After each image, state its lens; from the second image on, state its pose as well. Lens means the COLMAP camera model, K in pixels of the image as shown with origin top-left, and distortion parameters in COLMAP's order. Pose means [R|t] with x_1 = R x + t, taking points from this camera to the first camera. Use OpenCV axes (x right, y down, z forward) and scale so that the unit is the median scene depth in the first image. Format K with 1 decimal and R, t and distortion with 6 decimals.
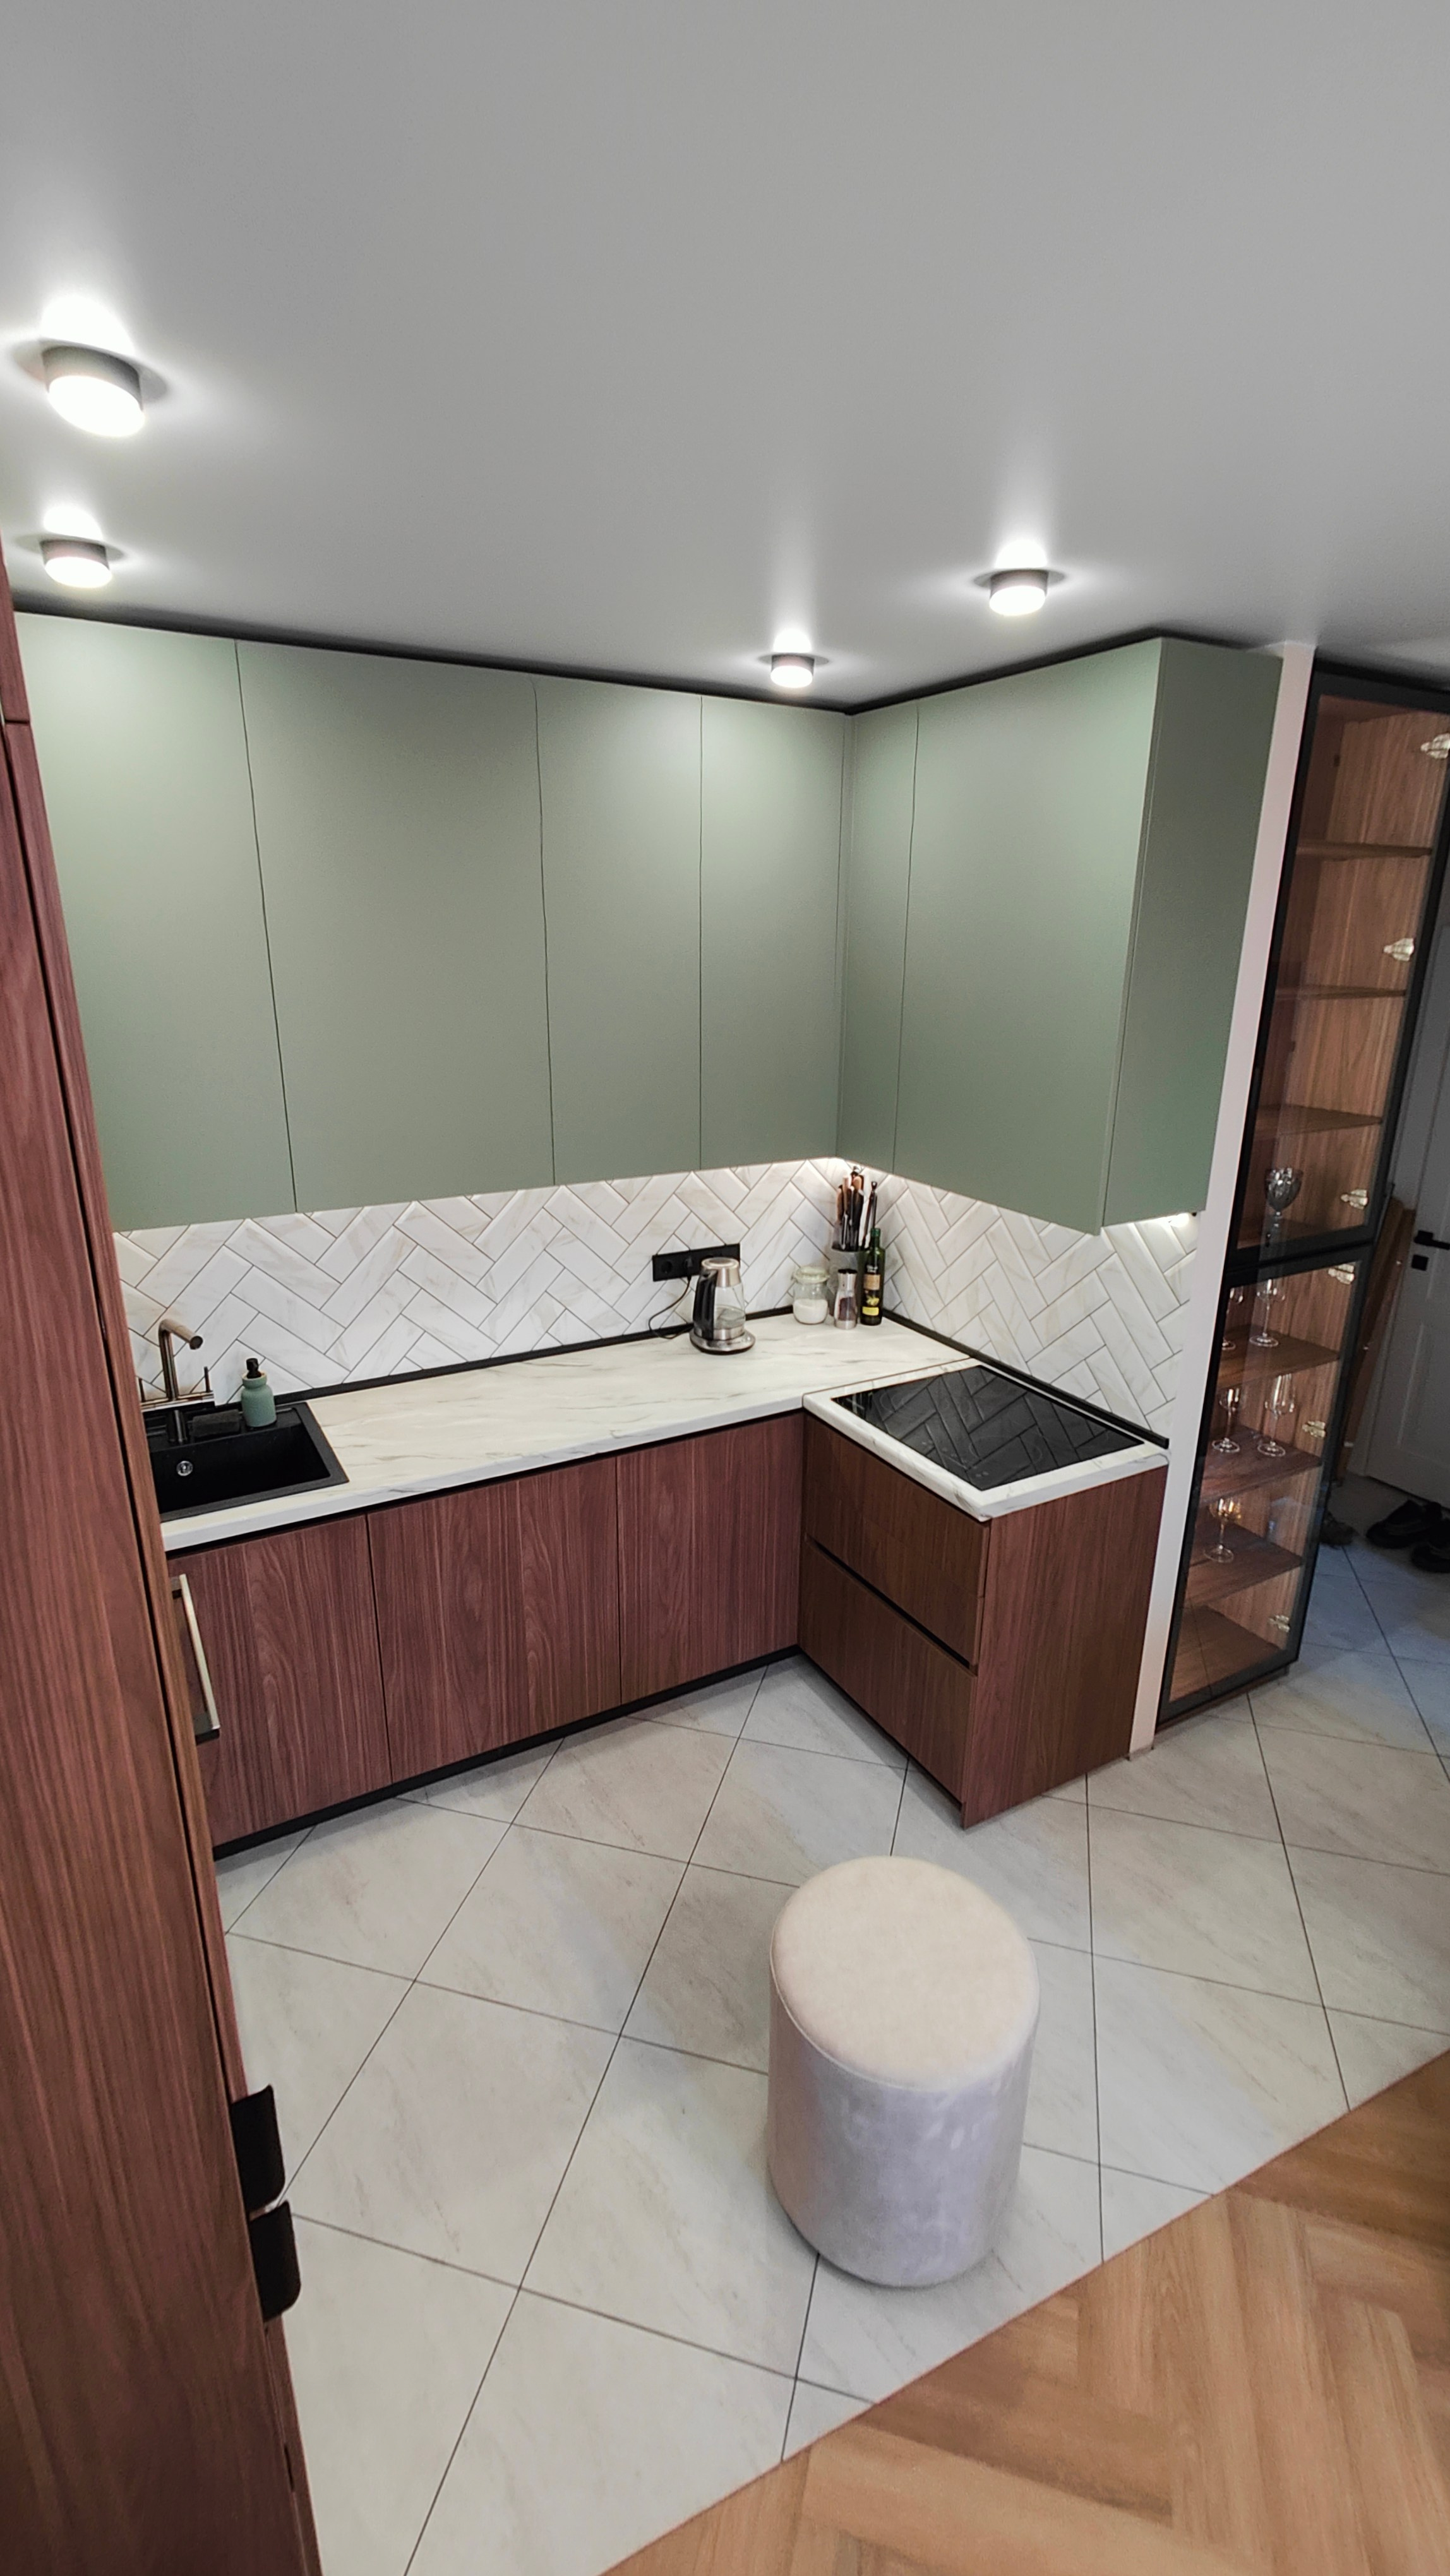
lens RADIAL K [[1151.6, 0, 725.5], [0, 1151.6, 1293.8], [0, 0, 1]] dist [0.014983, -0.003270]
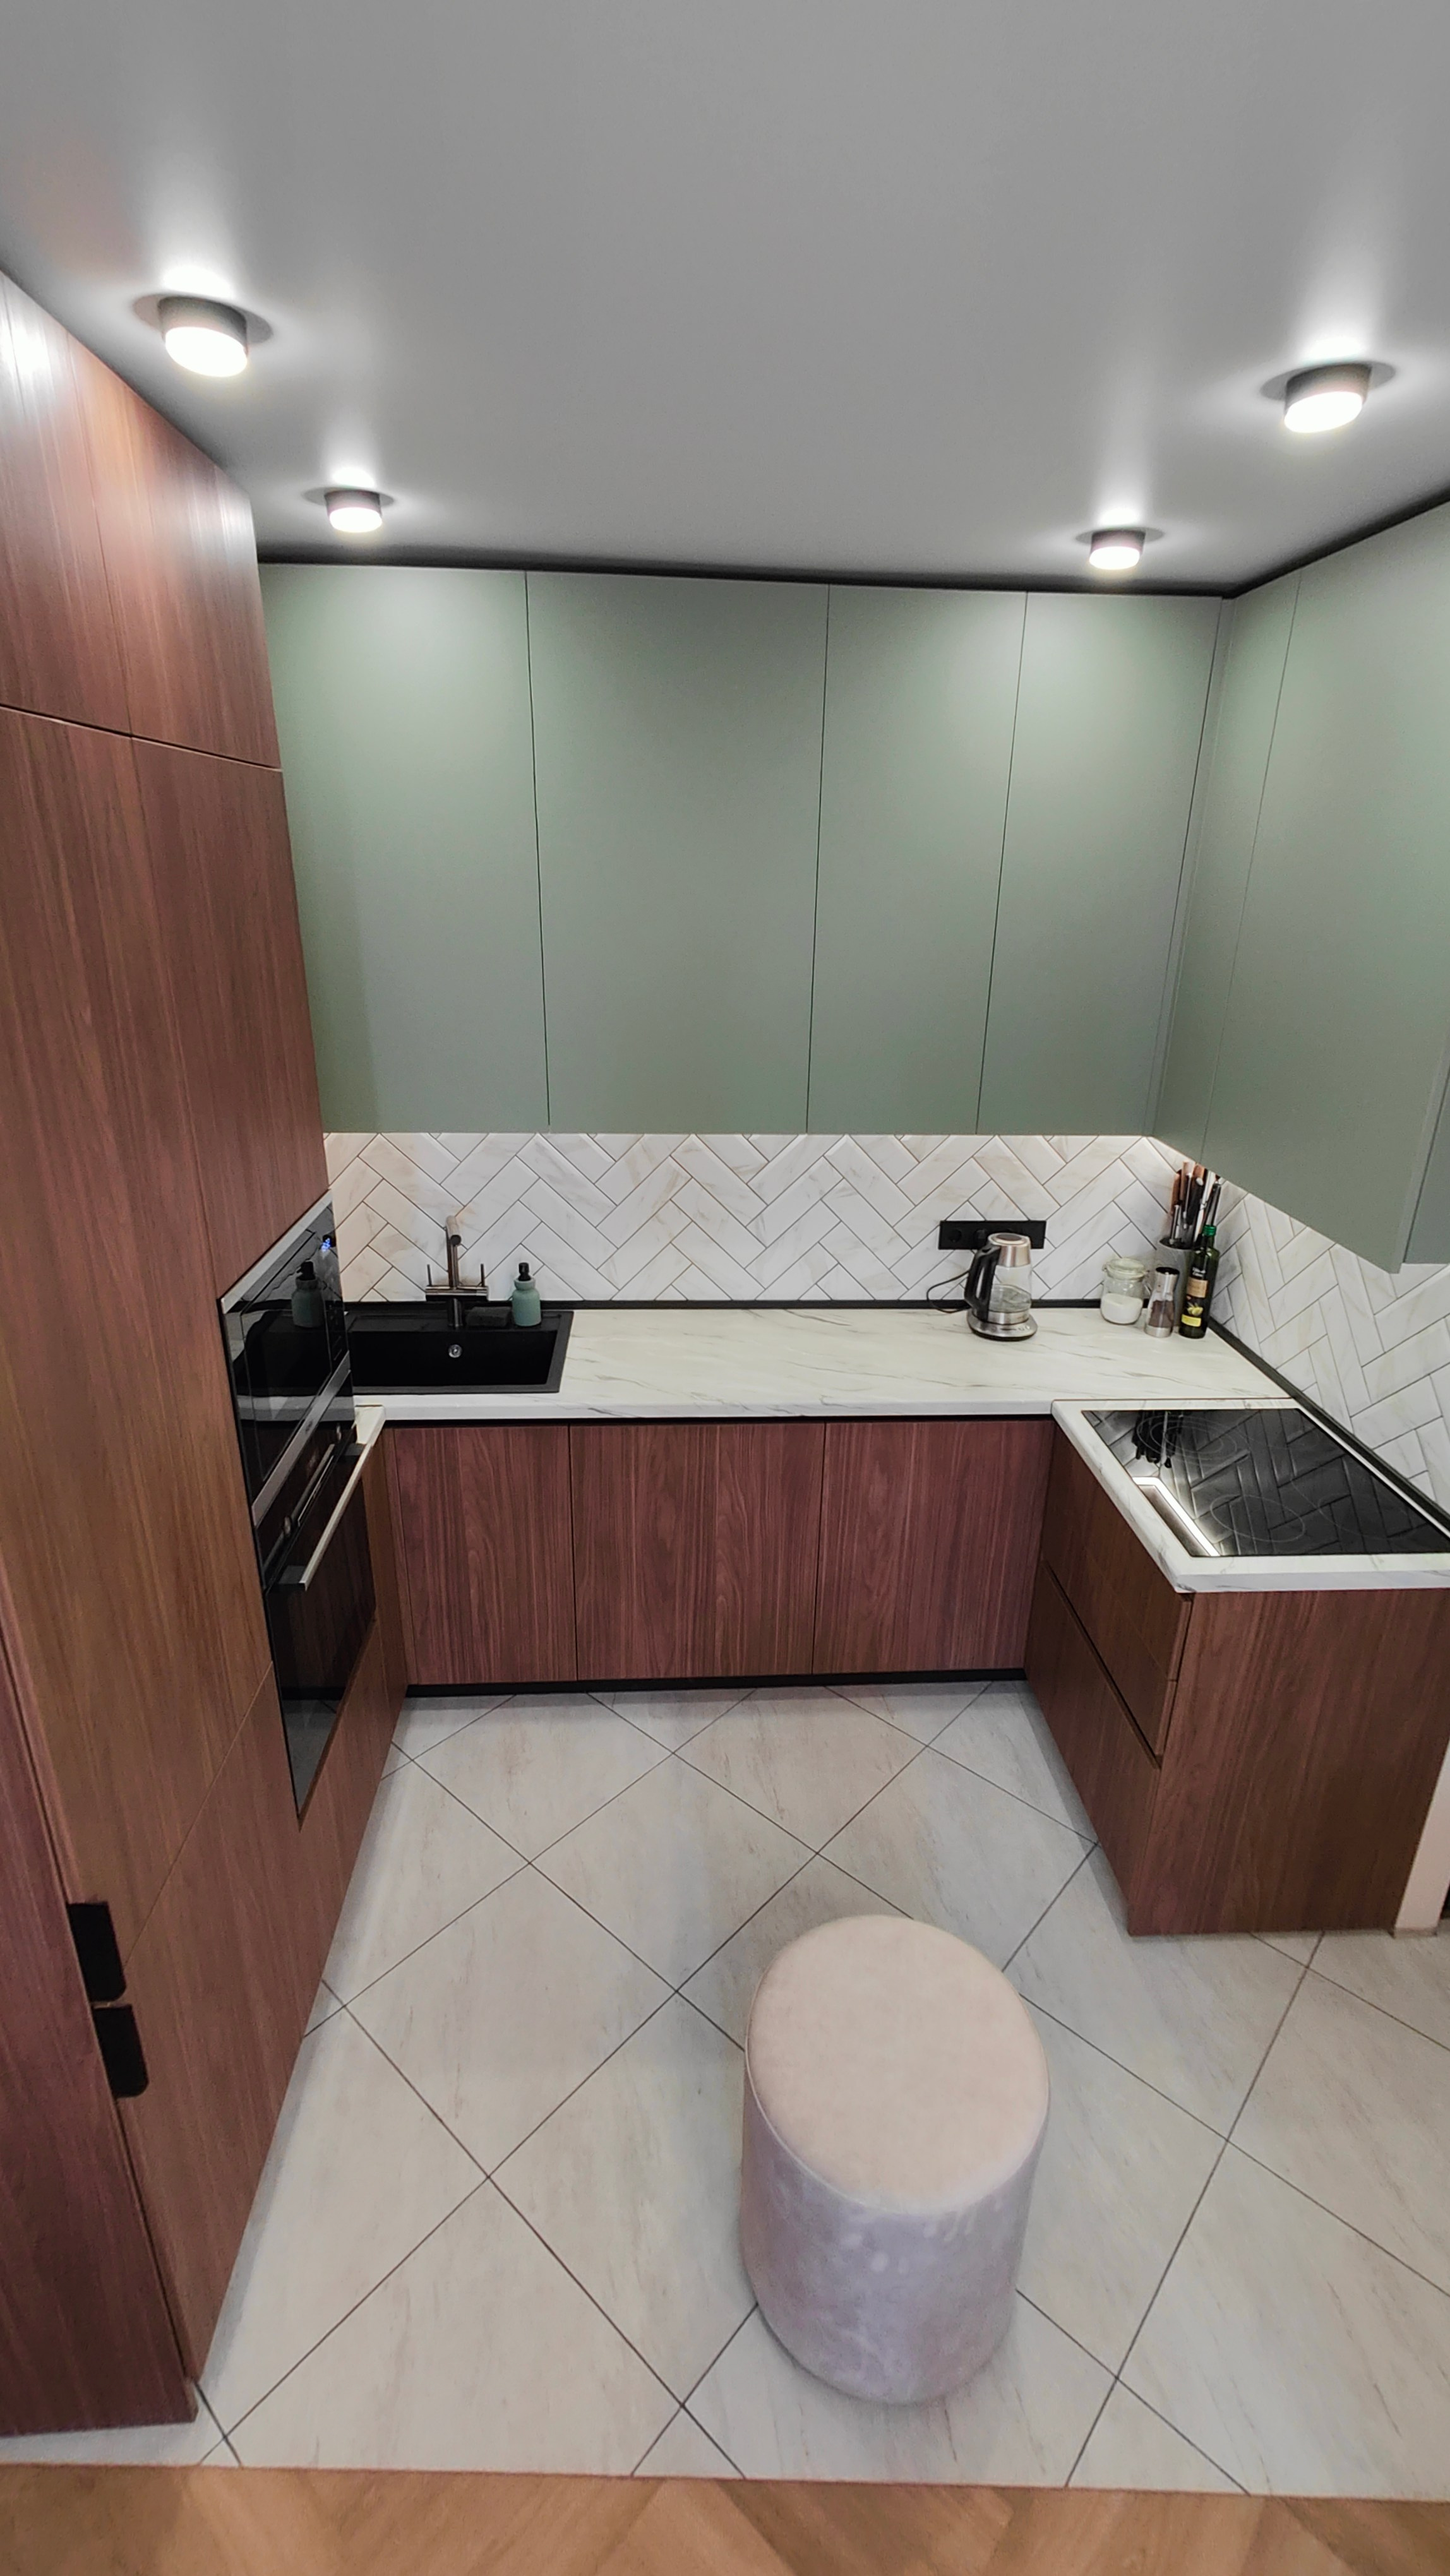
lens RADIAL K [[1151.6, 0, 724.9], [0, 1151.6, 1292.6], [0, 0, 1]] dist [0.014983, -0.003270]
pose [[0.895883, 0.165747, -0.412215, 0.217785], [-0.145075, 0.986083, 0.081196, -0.033076], [0.419936, -0.012939, 0.907461, 0.103921]]
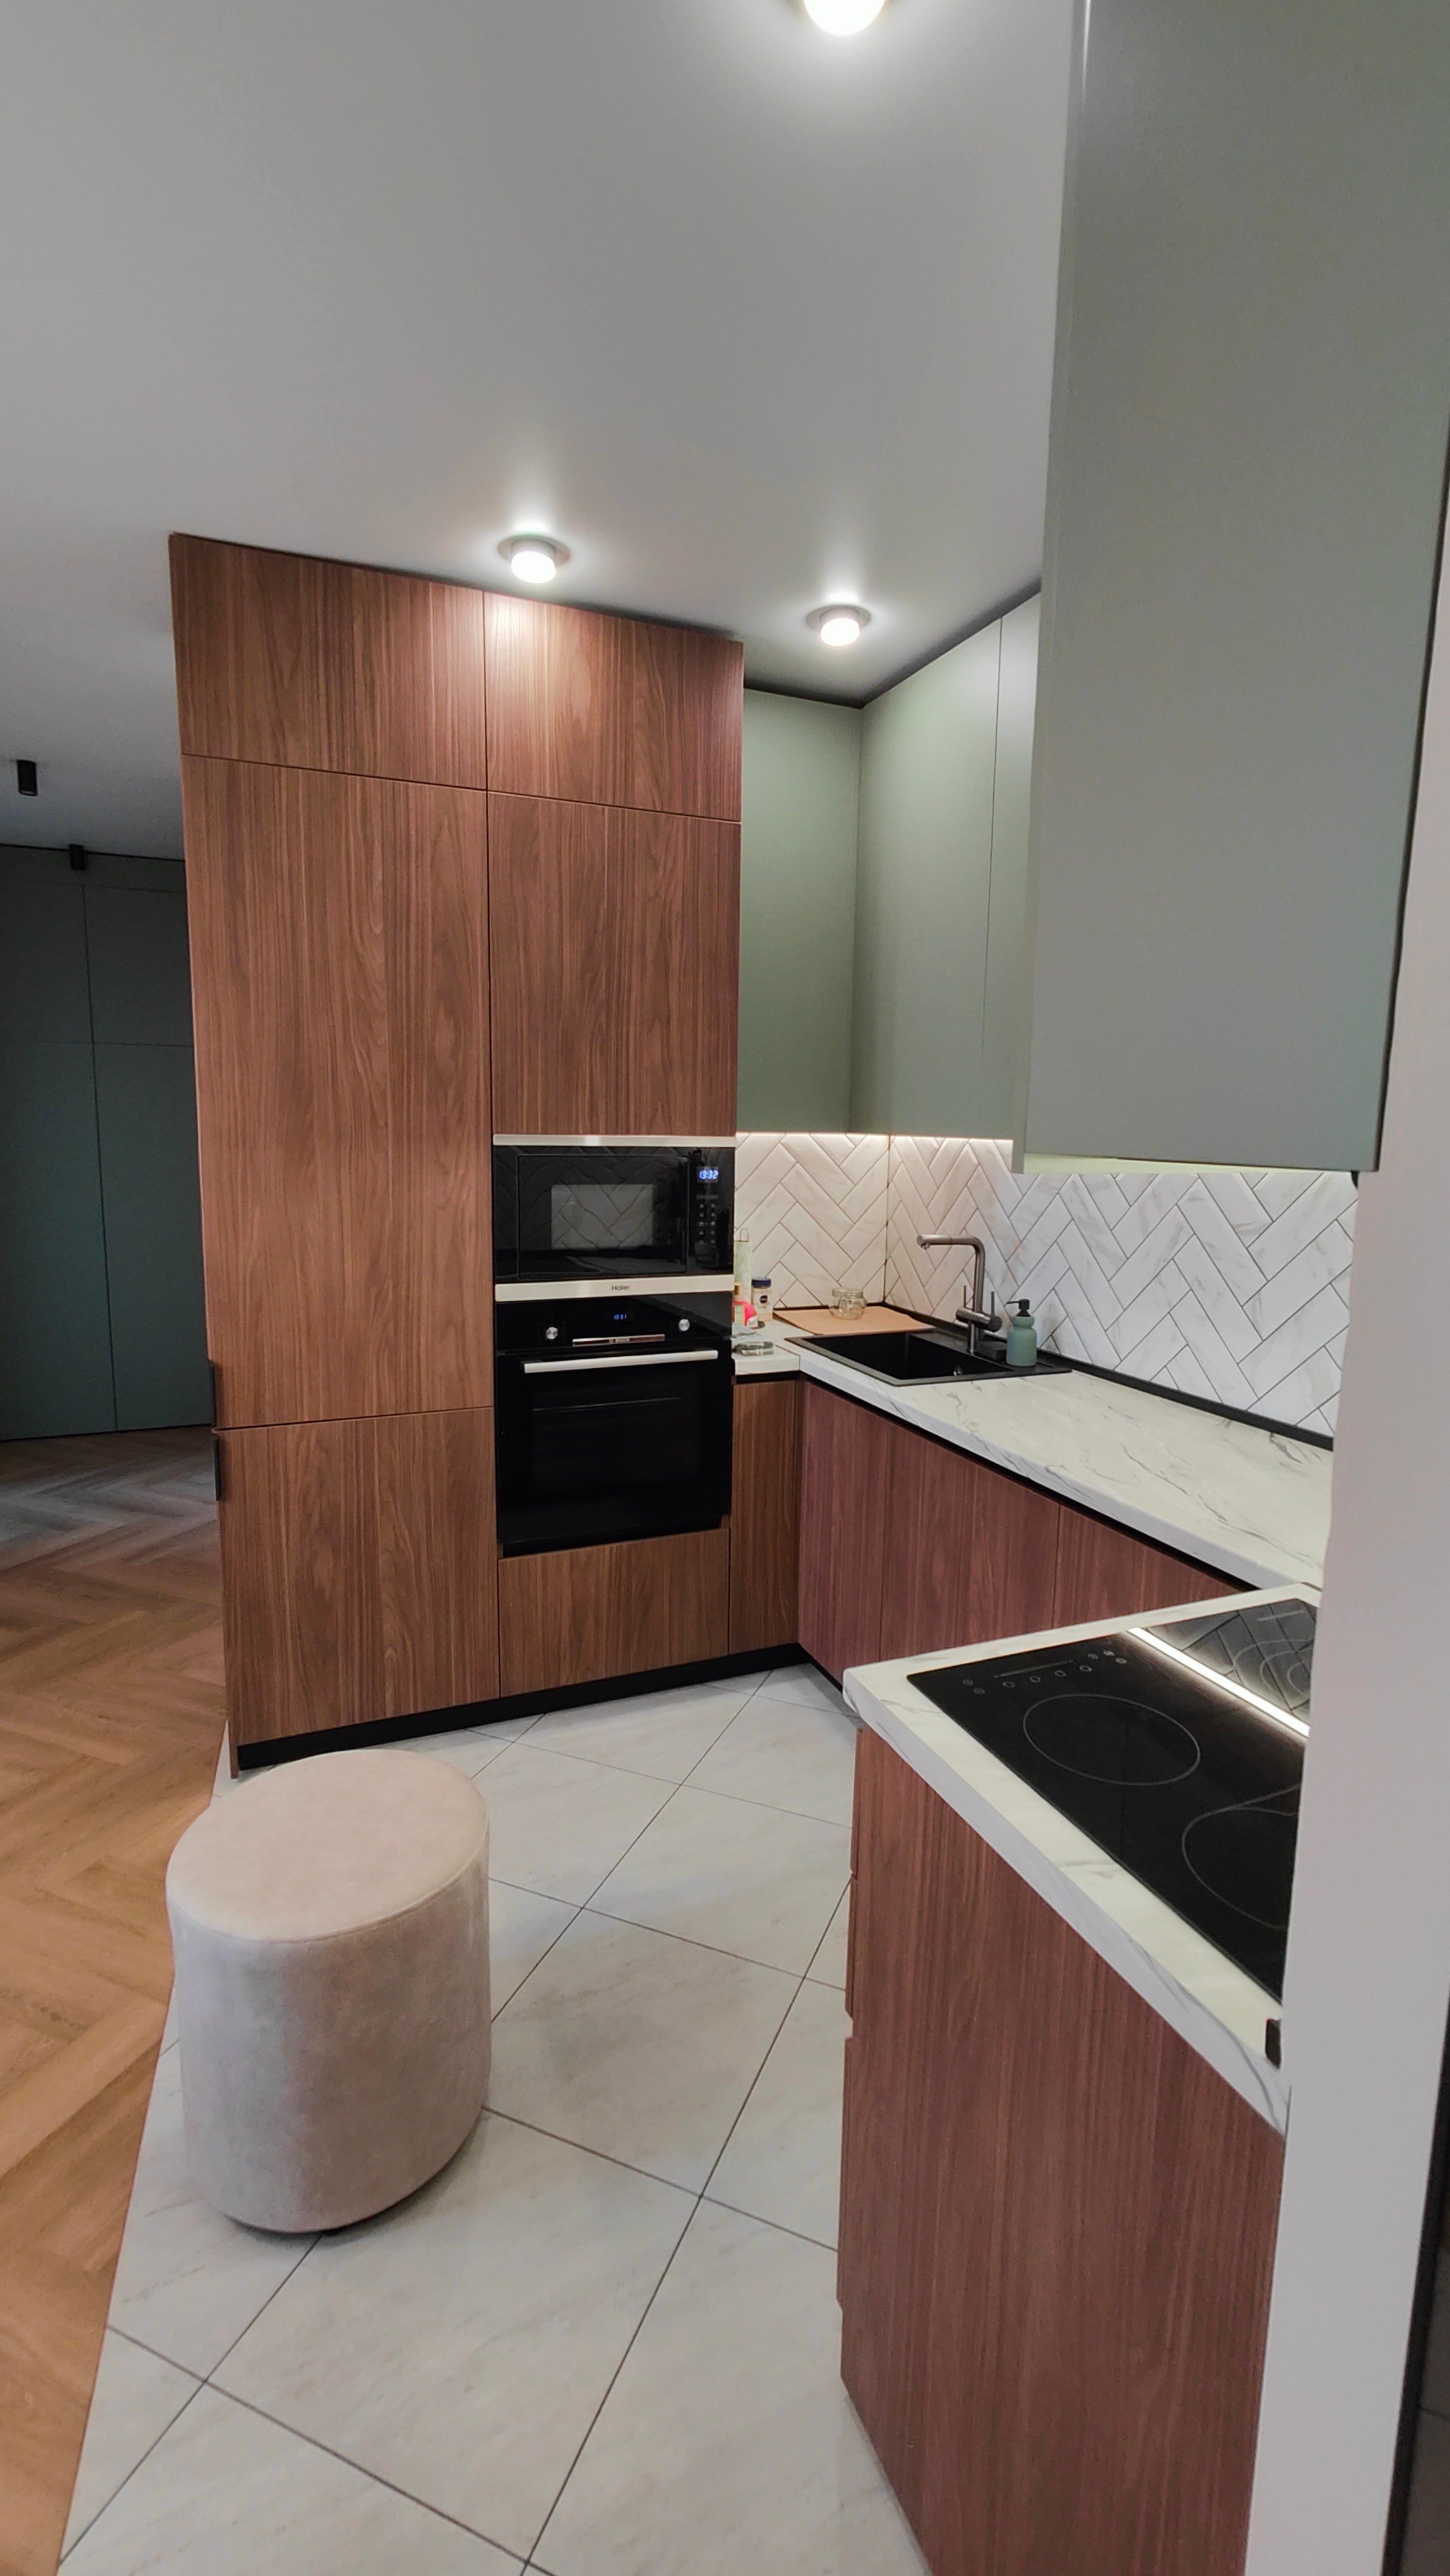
lens RADIAL K [[1151.6, 0, 740.8], [0, 1151.6, 1284.8], [0, 0, 1]] dist [0.014983, -0.003270]
pose [[-0.116772, 0.134178, -0.984053, 0.664309], [-0.319415, 0.933115, 0.165135, -0.047075], [0.940393, 0.333605, -0.066103, 0.859140]]
